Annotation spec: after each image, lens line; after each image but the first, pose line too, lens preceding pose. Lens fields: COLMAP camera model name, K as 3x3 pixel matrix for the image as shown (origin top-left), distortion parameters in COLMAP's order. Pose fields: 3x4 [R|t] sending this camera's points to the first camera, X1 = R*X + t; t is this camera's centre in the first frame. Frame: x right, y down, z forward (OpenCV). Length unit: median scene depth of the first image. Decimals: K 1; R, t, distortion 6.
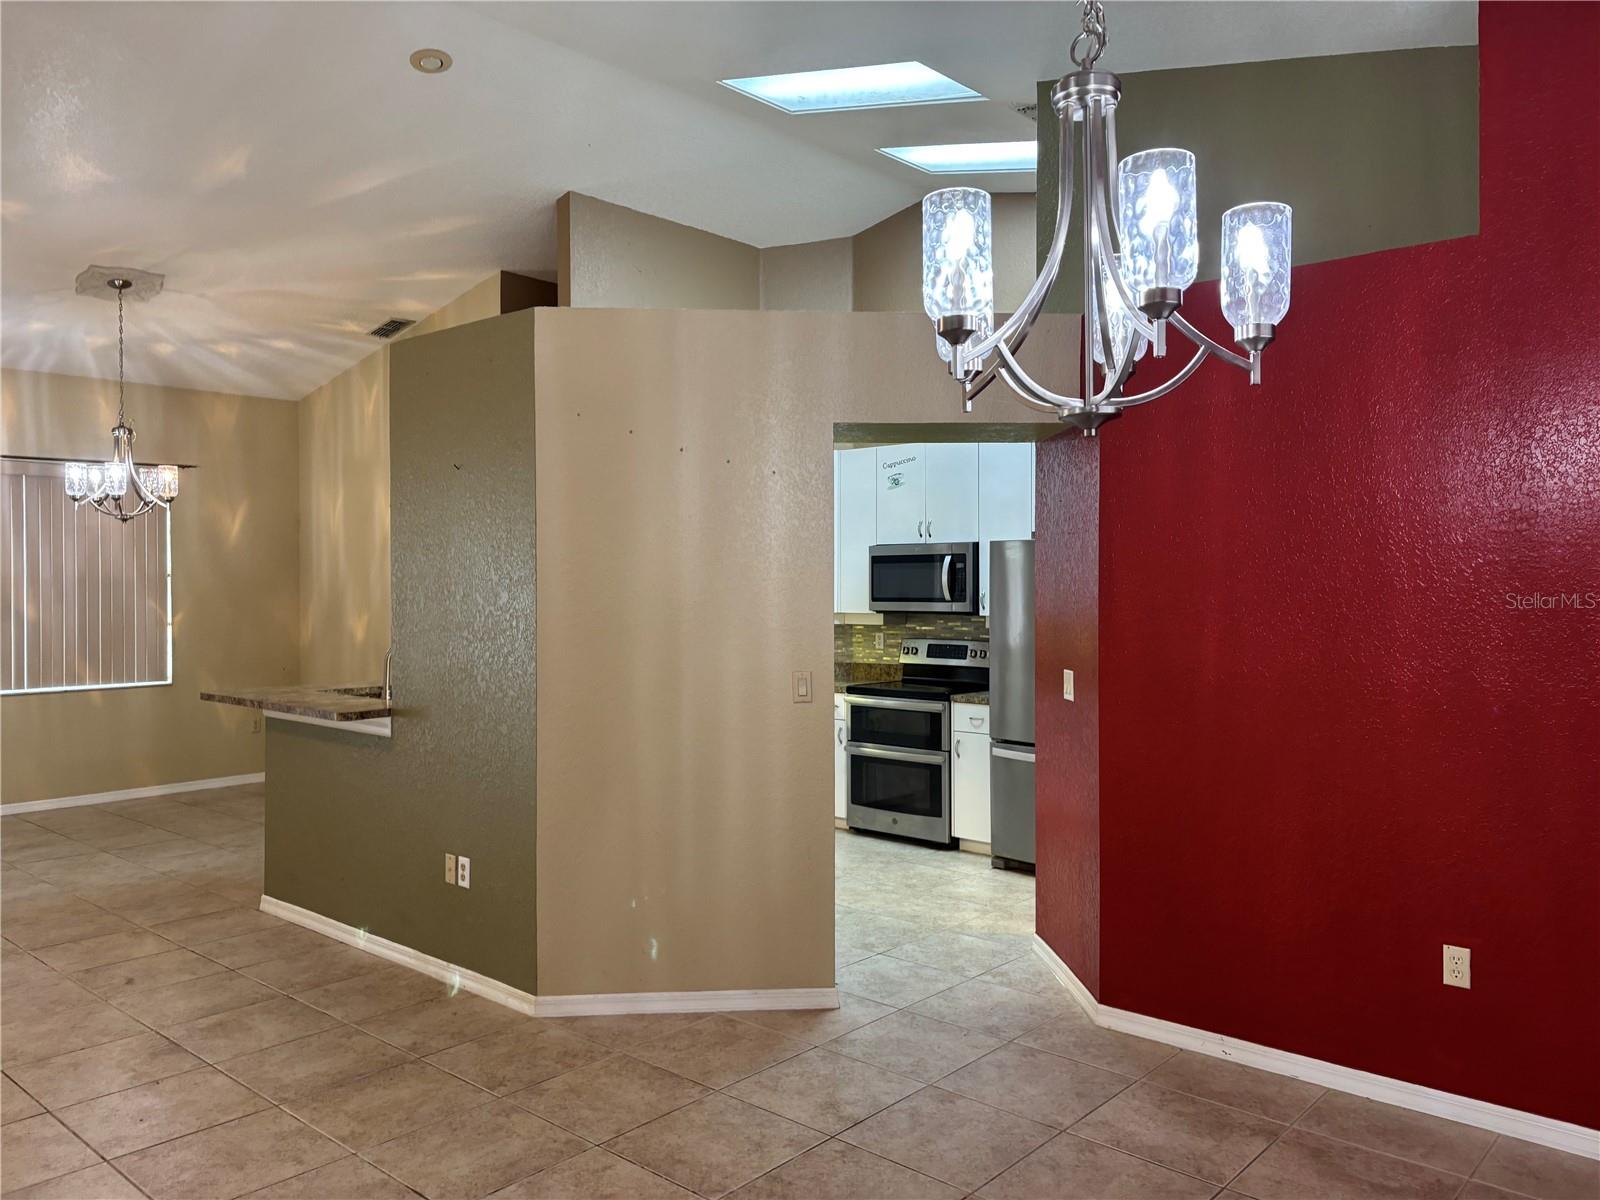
lens RADIAL K [[1208.1, 0, 812.2], [0, 1208.1, 588.2], [0, 0, 1]] dist [0.046432, -0.041619]
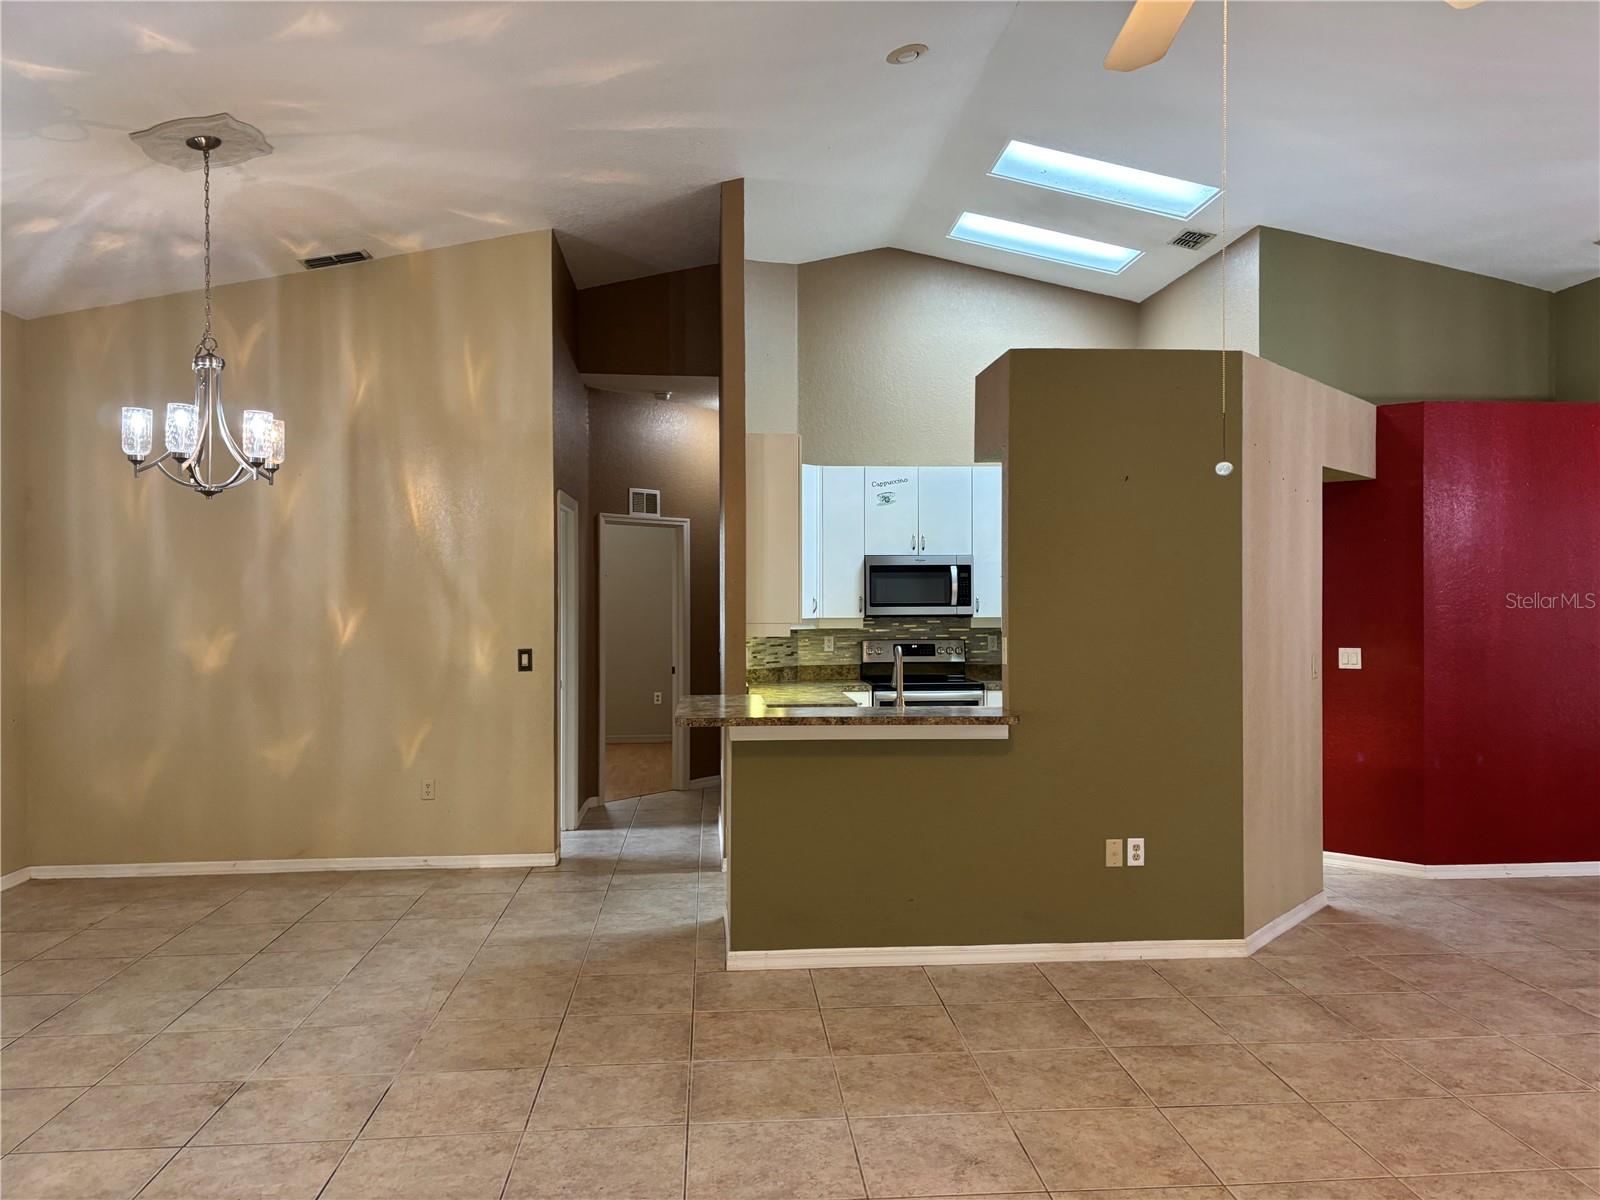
lens RADIAL K [[1208.1, 0, 812.2], [0, 1208.1, 588.2], [0, 0, 1]] dist [0.046432, -0.041619]
pose [[0.690019, 0.002625, 0.723787, -0.820686], [0.005582, 0.999944, -0.008948, 0.003690], [-0.723770, 0.010214, 0.689966, 0.295331]]
